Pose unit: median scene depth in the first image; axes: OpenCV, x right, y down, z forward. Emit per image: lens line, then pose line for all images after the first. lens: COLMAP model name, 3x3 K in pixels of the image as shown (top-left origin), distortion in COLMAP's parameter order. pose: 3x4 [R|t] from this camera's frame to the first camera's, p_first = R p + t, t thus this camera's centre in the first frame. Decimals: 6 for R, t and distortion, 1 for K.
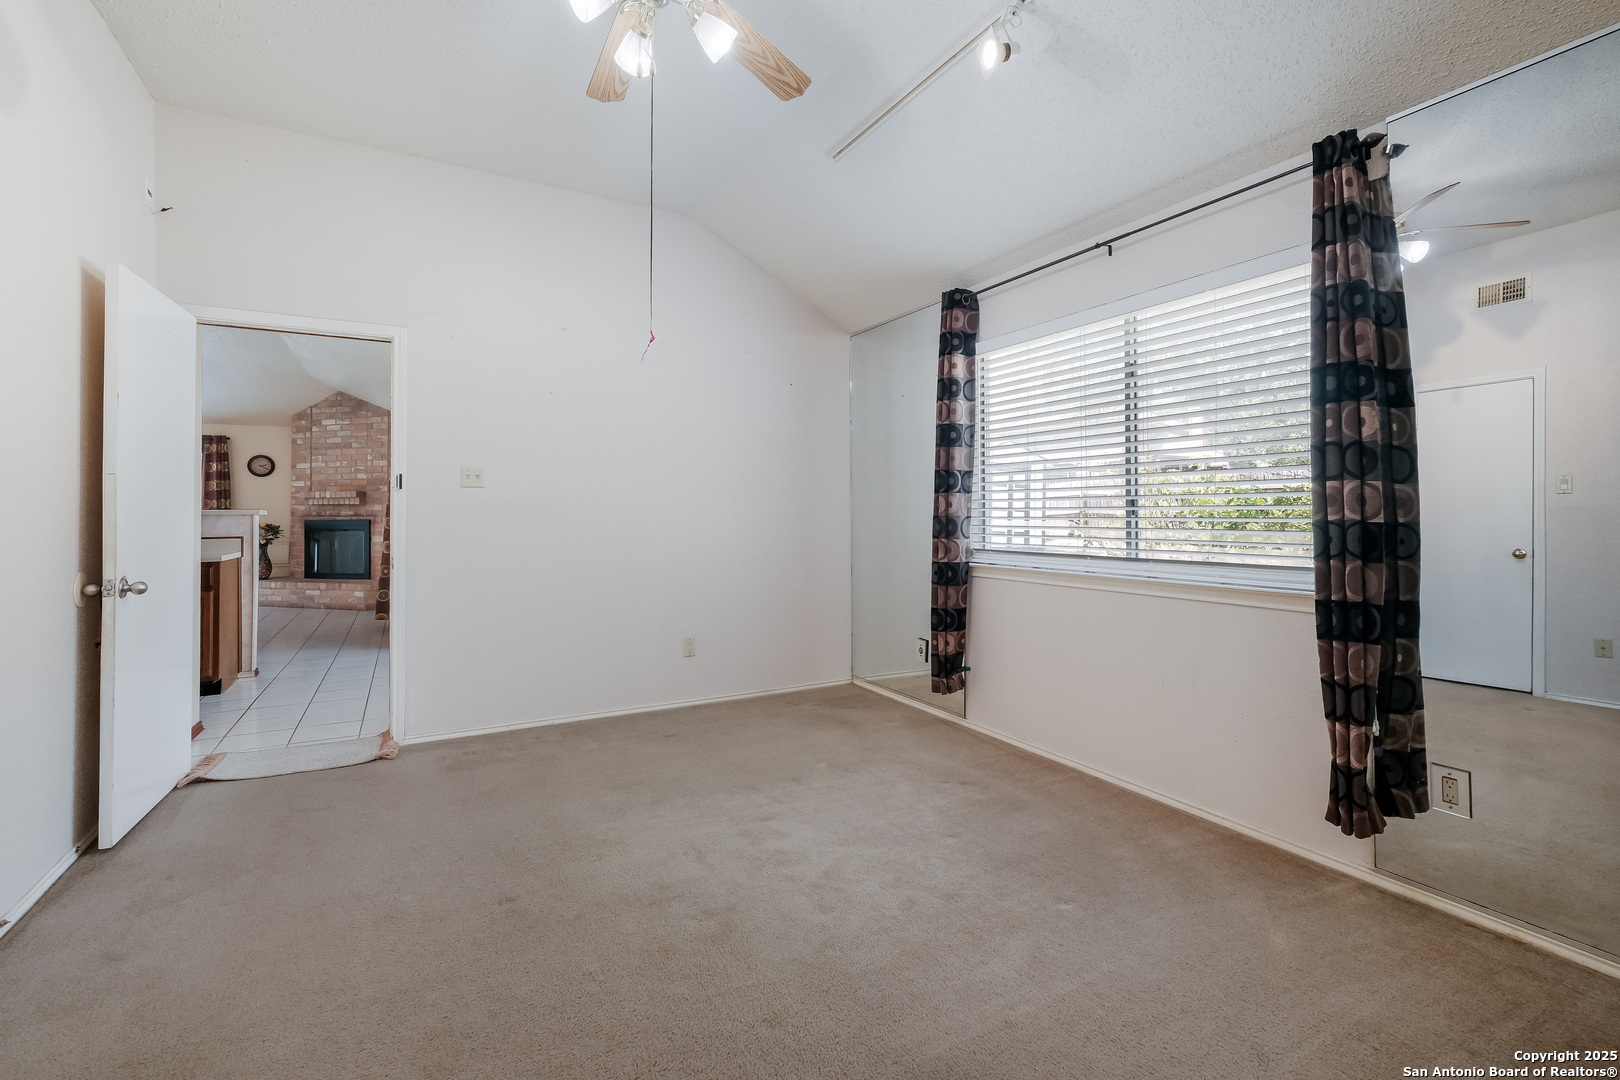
lens RADIAL K [[704.9, 0, 803.5], [0, 704.9, 502.4], [0, 0, 1]] dist [0.005378, 0.000569]
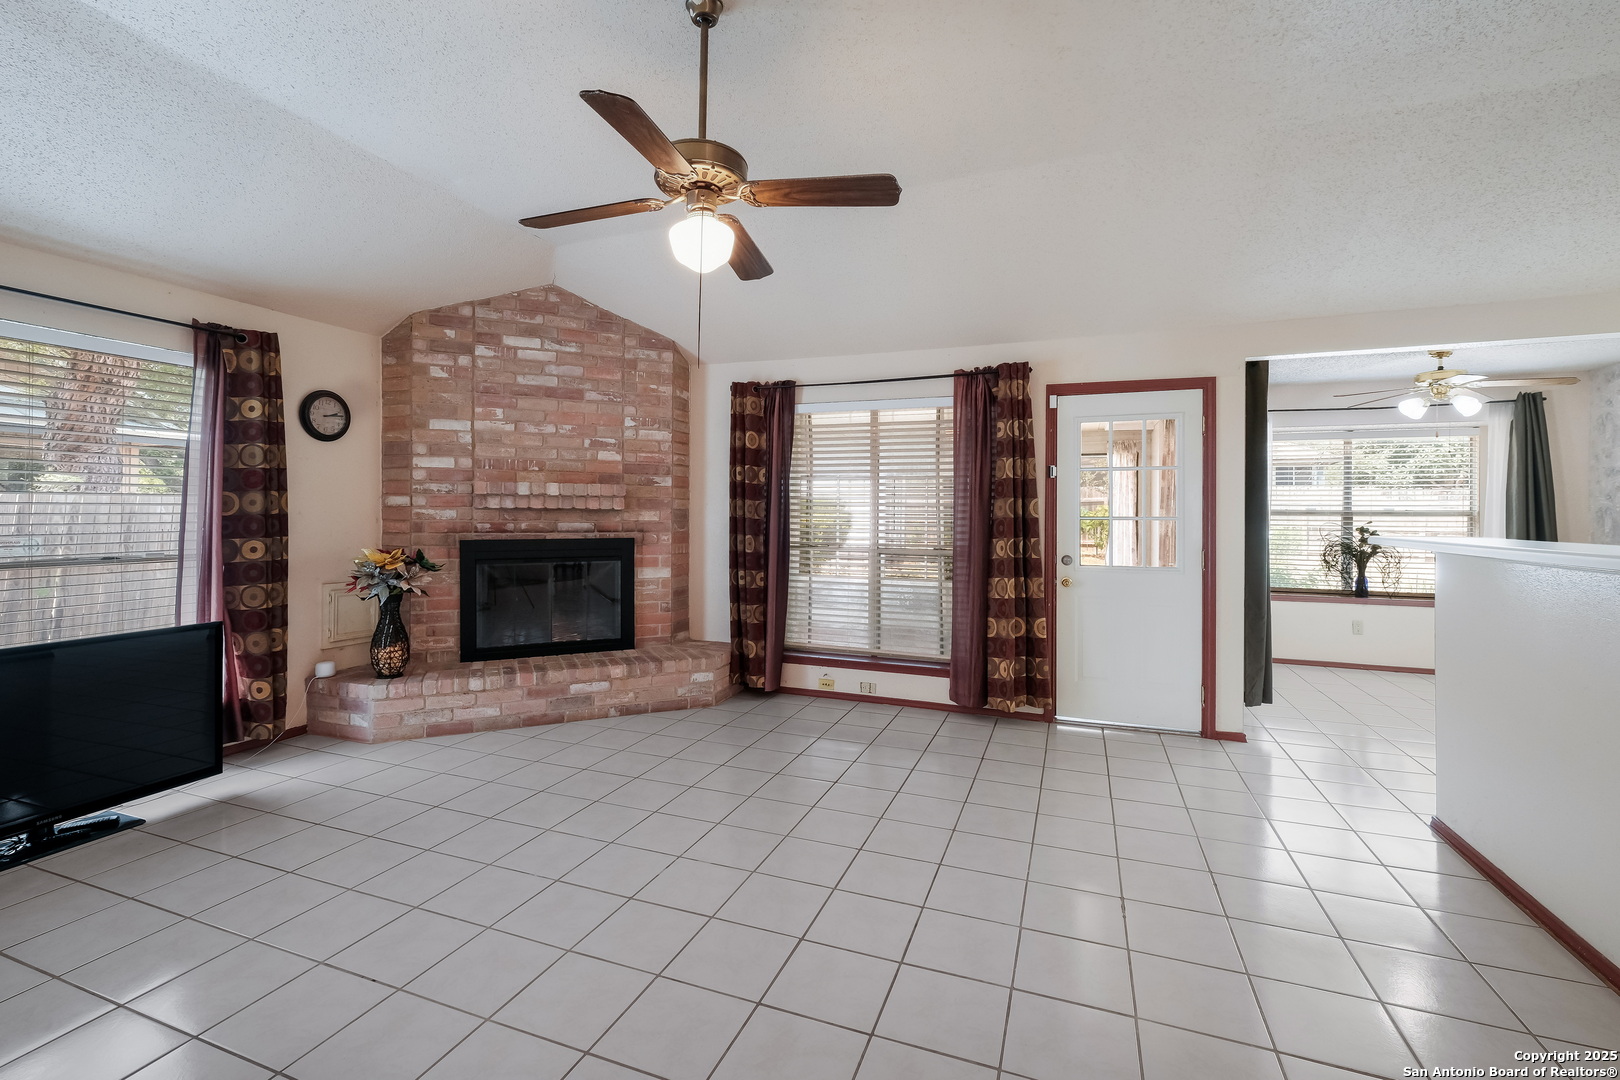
lens RADIAL K [[704.9, 0, 812.1], [0, 704.9, 510.3], [0, 0, 1]] dist [0.005378, 0.000569]
pose [[0.766601, 0.013776, 0.641976, -0.839523], [-0.020207, 0.999792, 0.002675, -0.001068], [-0.641806, -0.015024, 0.766720, 0.491184]]
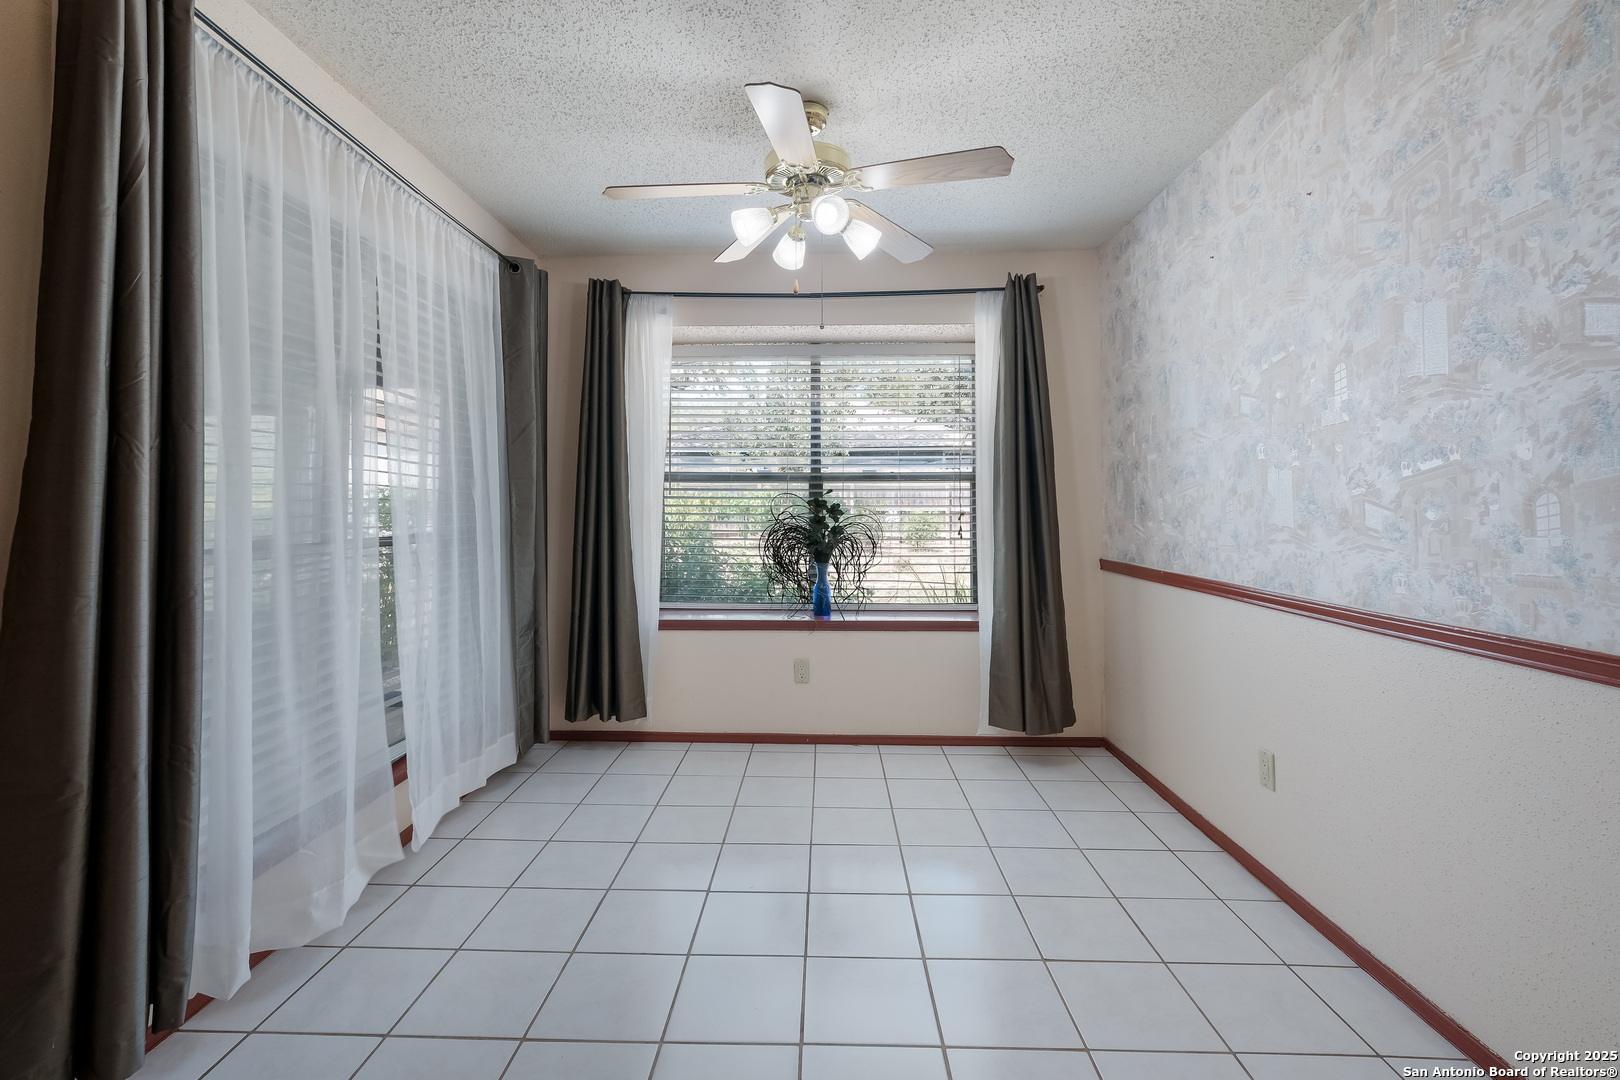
lens RADIAL K [[704.9, 0, 797.8], [0, 704.9, 484.9], [0, 0, 1]] dist [0.005378, 0.000569]
pose [[0.519333, 0.029295, 0.854070, -0.369109], [-0.015924, 0.999570, -0.024603, 0.008003], [-0.854424, -0.000823, 0.519576, 0.473376]]
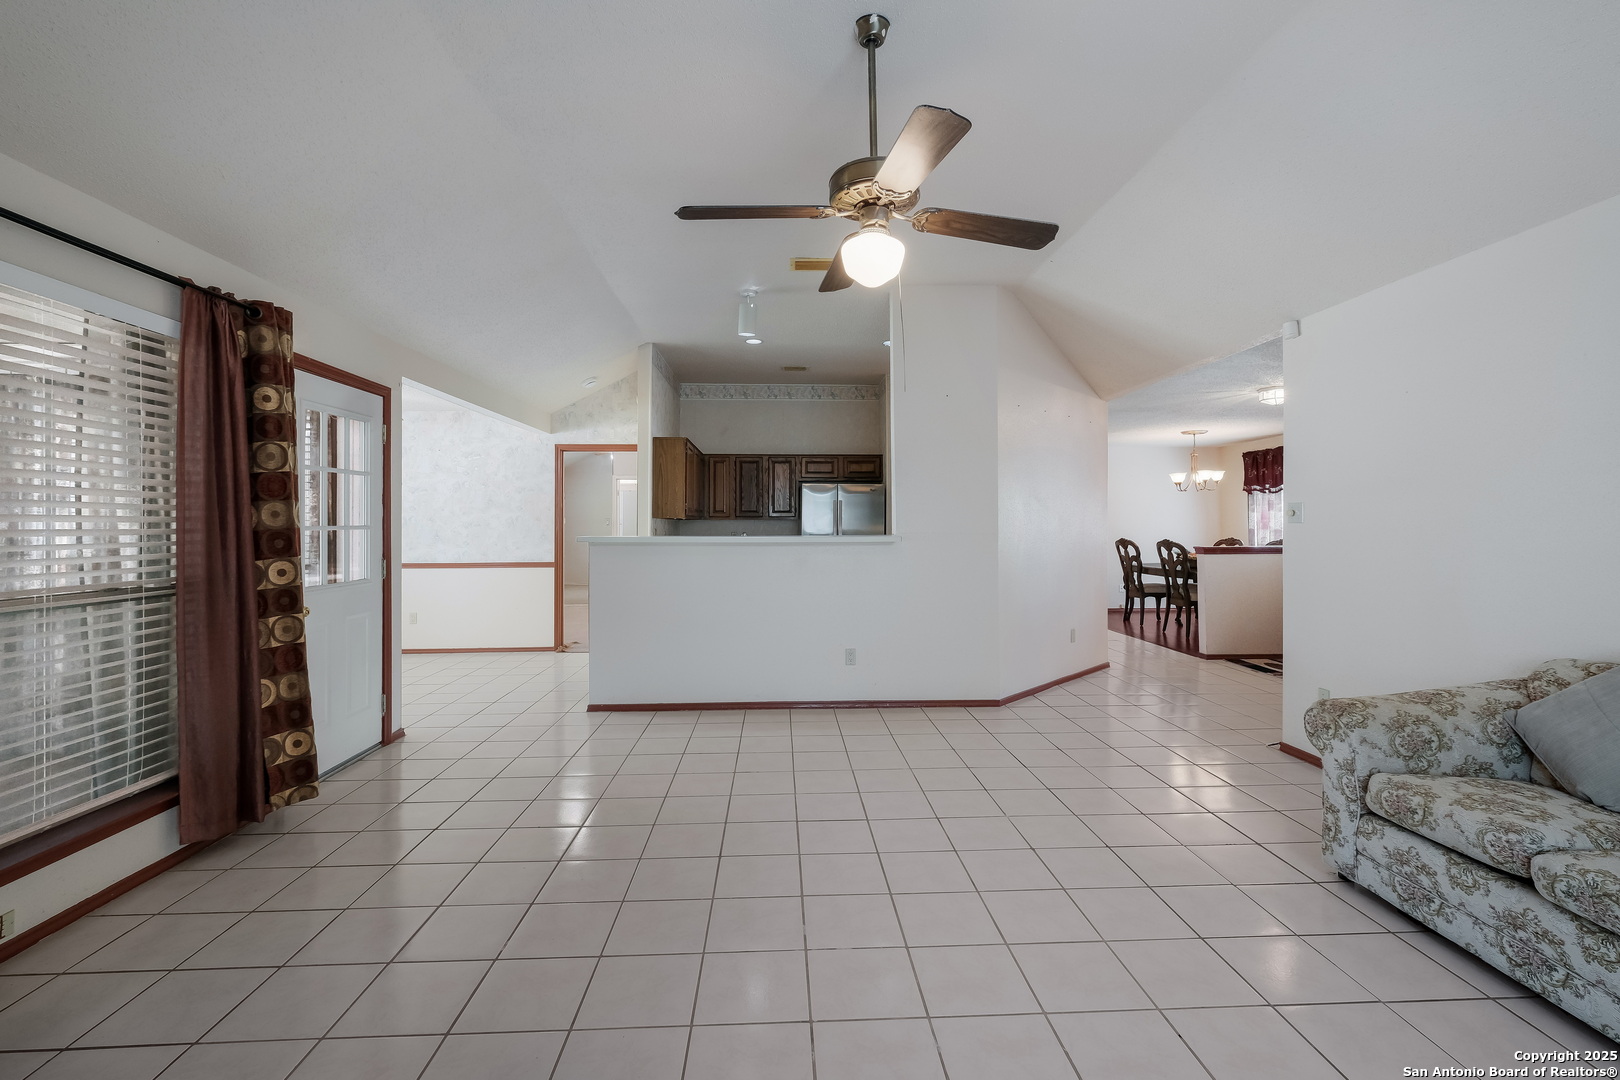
lens RADIAL K [[704.9, 0, 813.5], [0, 704.9, 511.6], [0, 0, 1]] dist [0.005378, 0.000569]
pose [[-0.894698, 0.017253, 0.446339, -0.804846], [0.001527, 0.999366, -0.035570, 0.006586], [-0.446670, -0.031143, -0.894157, 0.944066]]
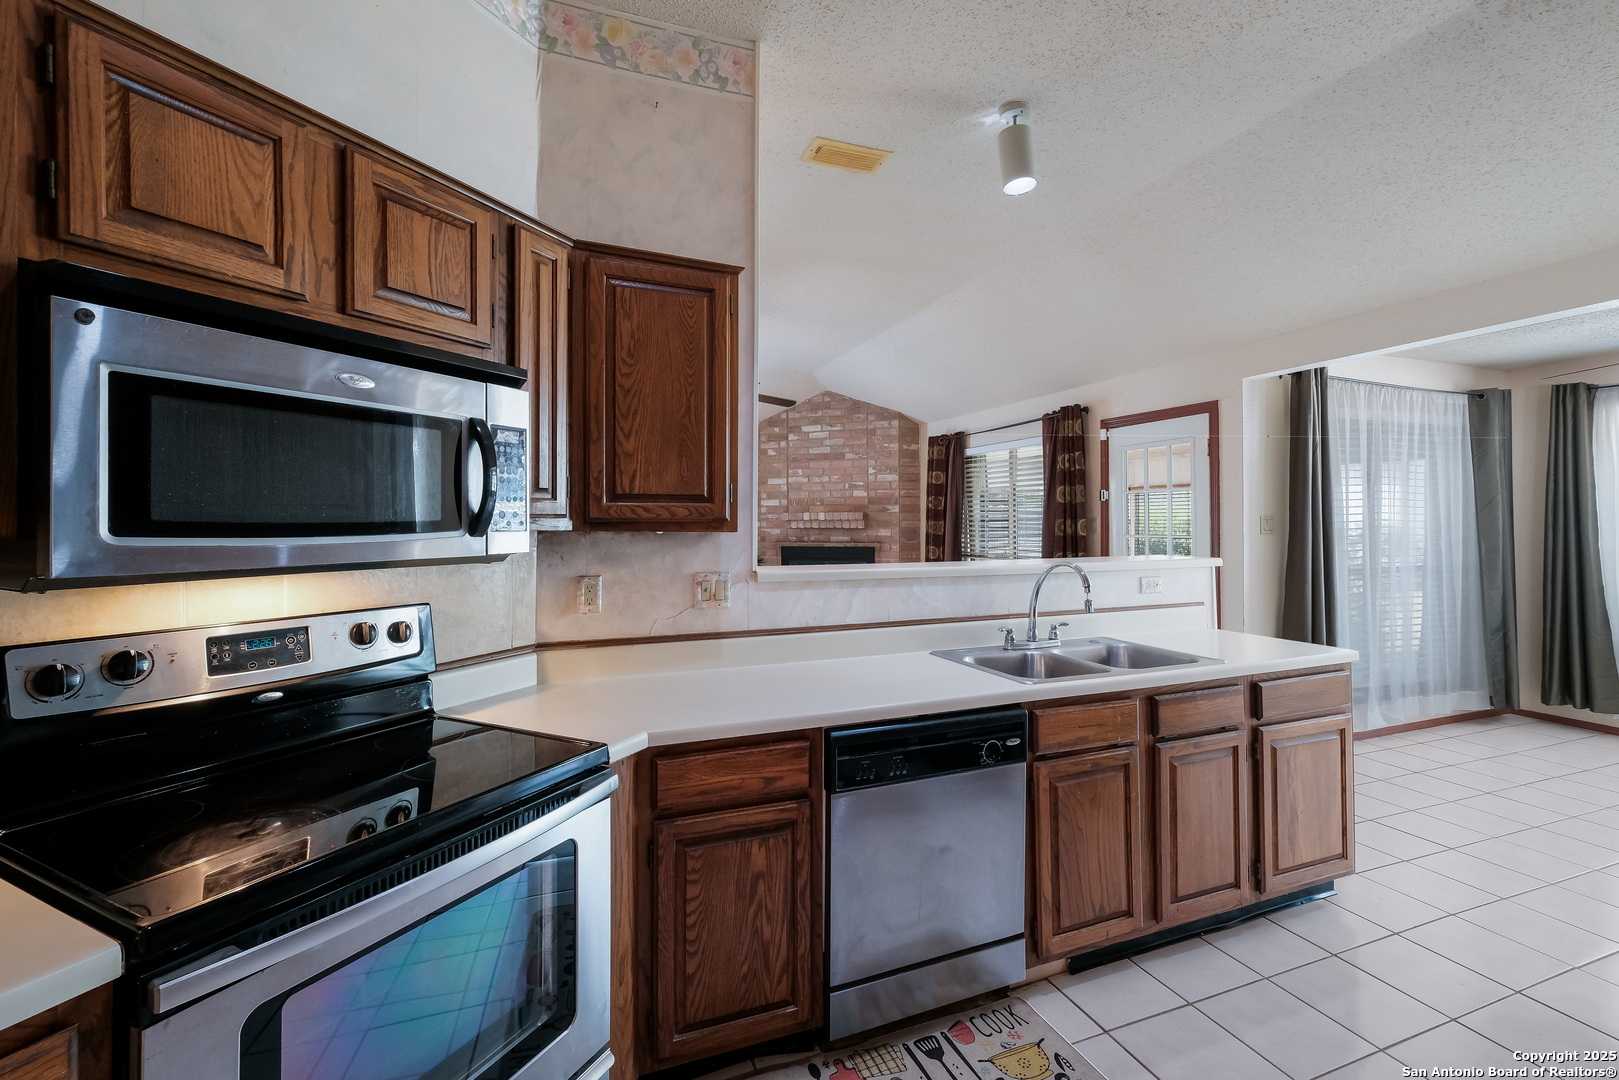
lens RADIAL K [[704.4, 0, 799.3], [0, 704.4, 511.5], [0, 0, 1]] dist [0.005378, 0.000569]
pose [[0.989168, 0.000532, -0.146788, -0.569368], [-0.000646, 1.000000, -0.000729, -0.015684], [0.146787, 0.000816, 0.989168, 0.180859]]
